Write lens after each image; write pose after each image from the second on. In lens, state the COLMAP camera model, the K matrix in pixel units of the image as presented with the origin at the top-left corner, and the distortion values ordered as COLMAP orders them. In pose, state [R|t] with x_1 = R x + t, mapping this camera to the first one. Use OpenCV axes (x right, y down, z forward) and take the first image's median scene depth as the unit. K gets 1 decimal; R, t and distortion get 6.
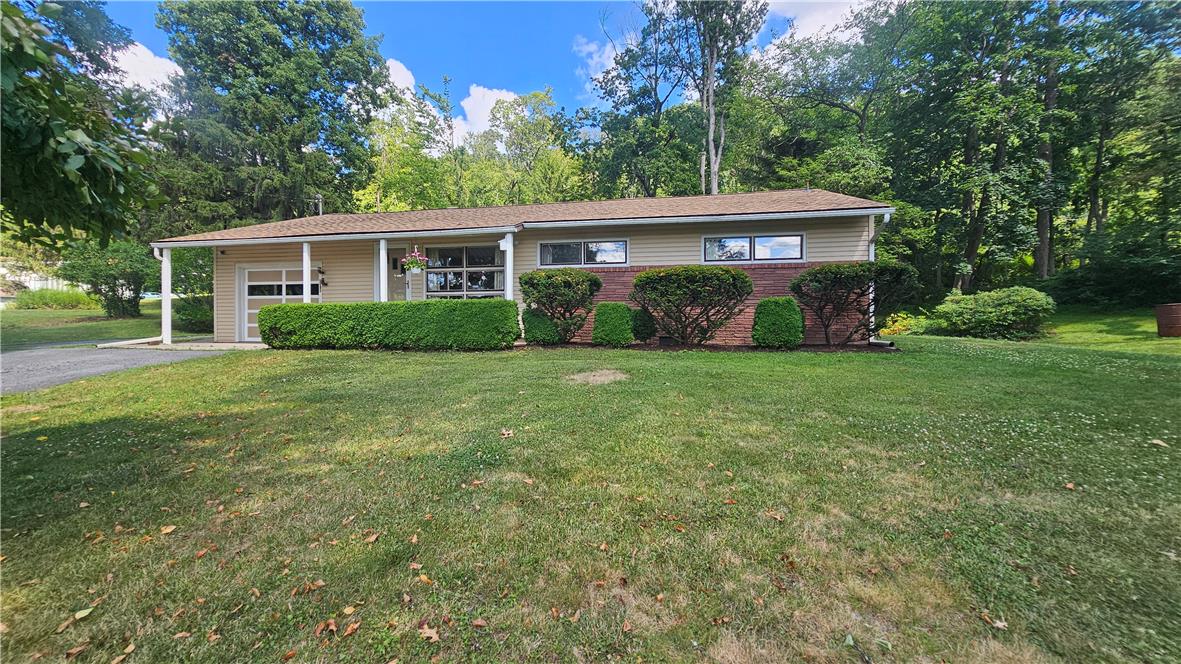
lens RADIAL K [[483.4, 0, 587.7], [0, 483.4, 334.6], [0, 0, 1]] dist [-0.002332, -0.000069]
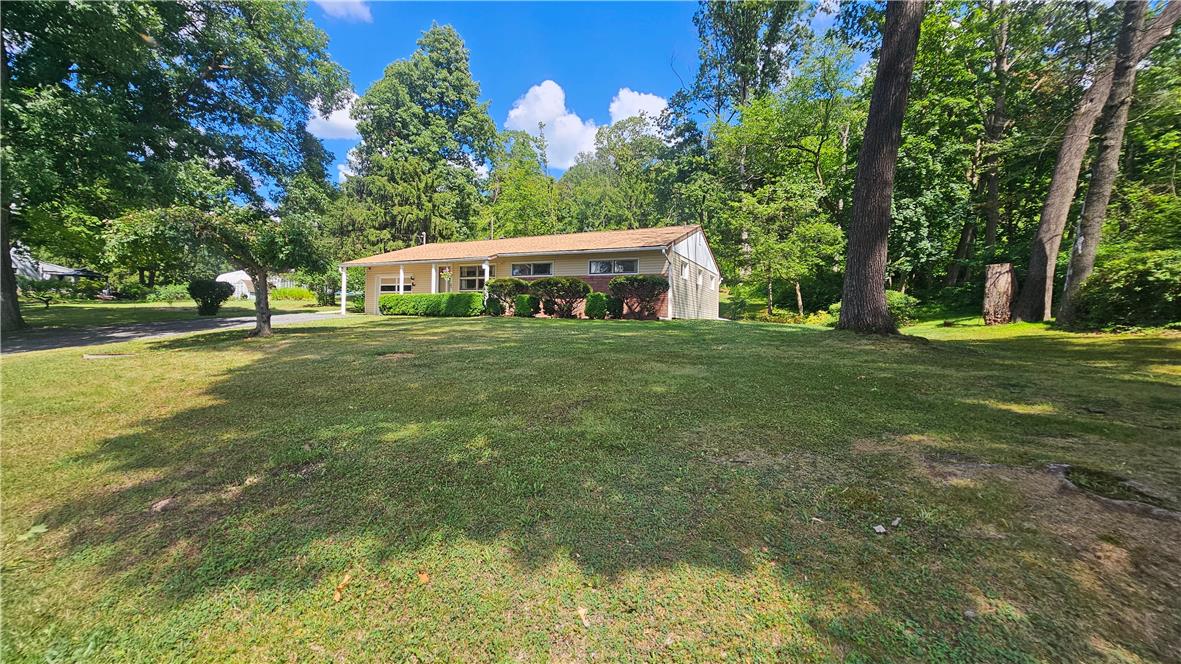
lens RADIAL K [[473.2, 0, 600.6], [0, 473.2, 335.6], [0, 0, 1]] dist [-0.001349, -0.000228]
pose [[0.970447, 0.028385, -0.239640, 0.266418], [-0.028002, 0.999595, 0.005003, 0.027228], [0.239685, 0.001855, 0.970849, -0.271644]]
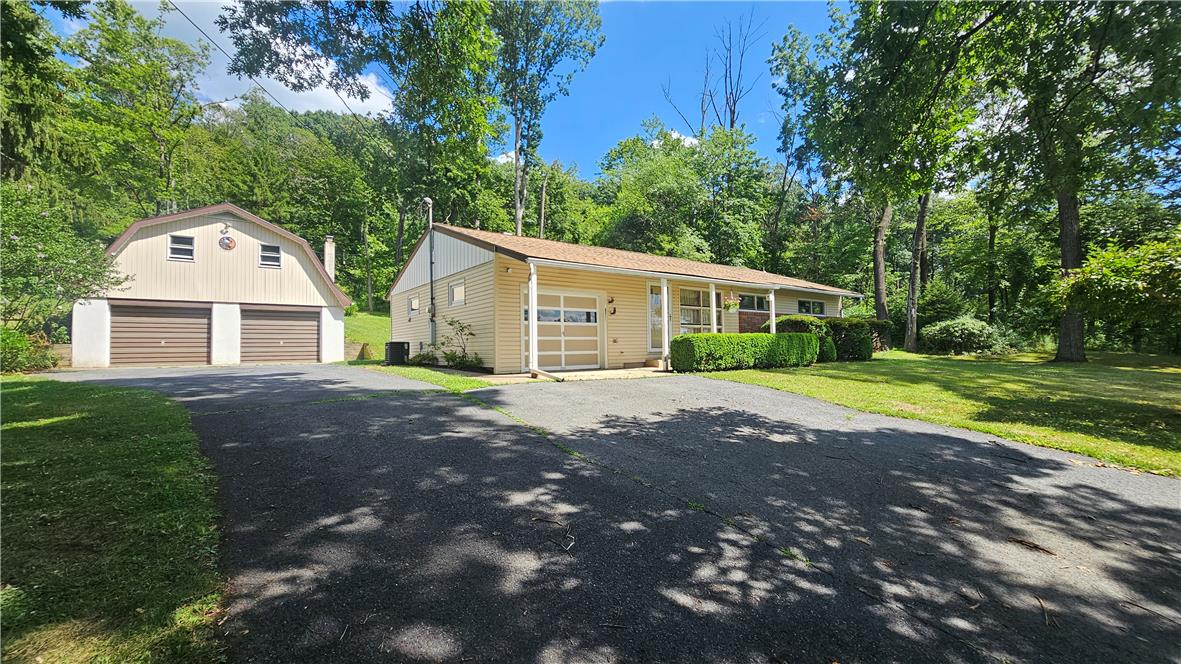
lens RADIAL K [[483.4, 0, 587.7], [0, 483.4, 334.6], [0, 0, 1]] dist [-0.002332, -0.000069]
pose [[0.681620, 0.017244, 0.731504, -0.575463], [0.022311, 0.998768, -0.044334, -0.005271], [-0.731367, 0.046540, 0.680395, 0.136224]]
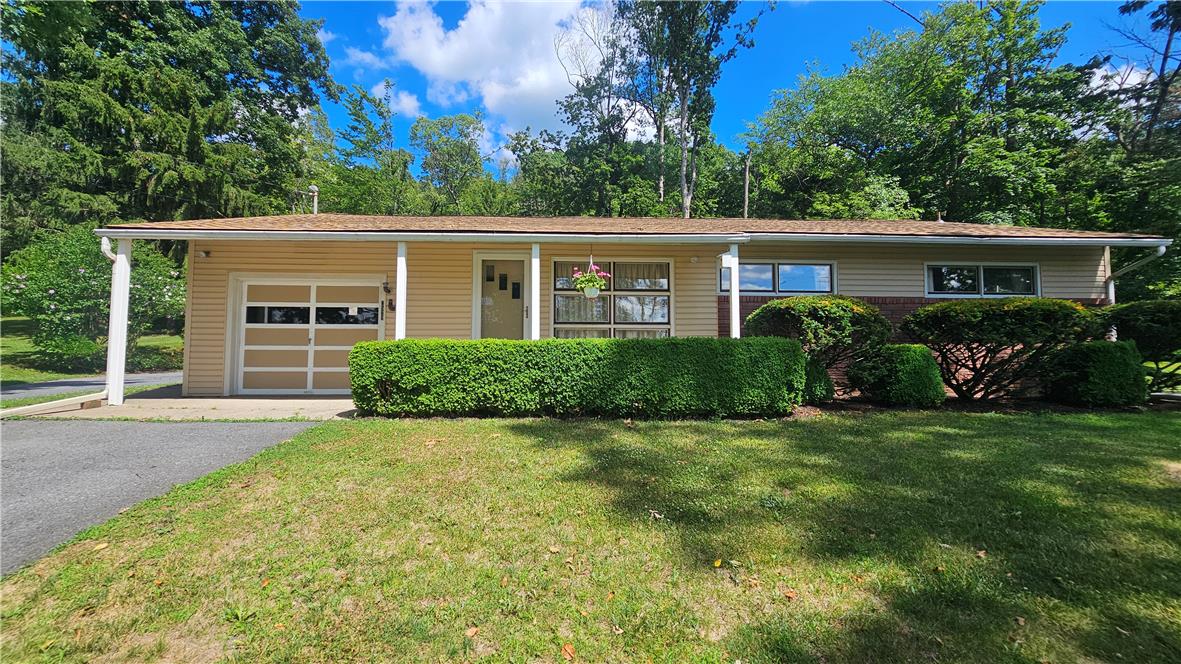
lens RADIAL K [[483.4, 0, 587.7], [0, 483.4, 334.6], [0, 0, 1]] dist [-0.002332, -0.000069]
pose [[0.975613, 0.016367, 0.218886, -0.181271], [-0.001341, 0.997642, -0.068620, -0.010027], [-0.219493, 0.066653, 0.973335, 0.127265]]
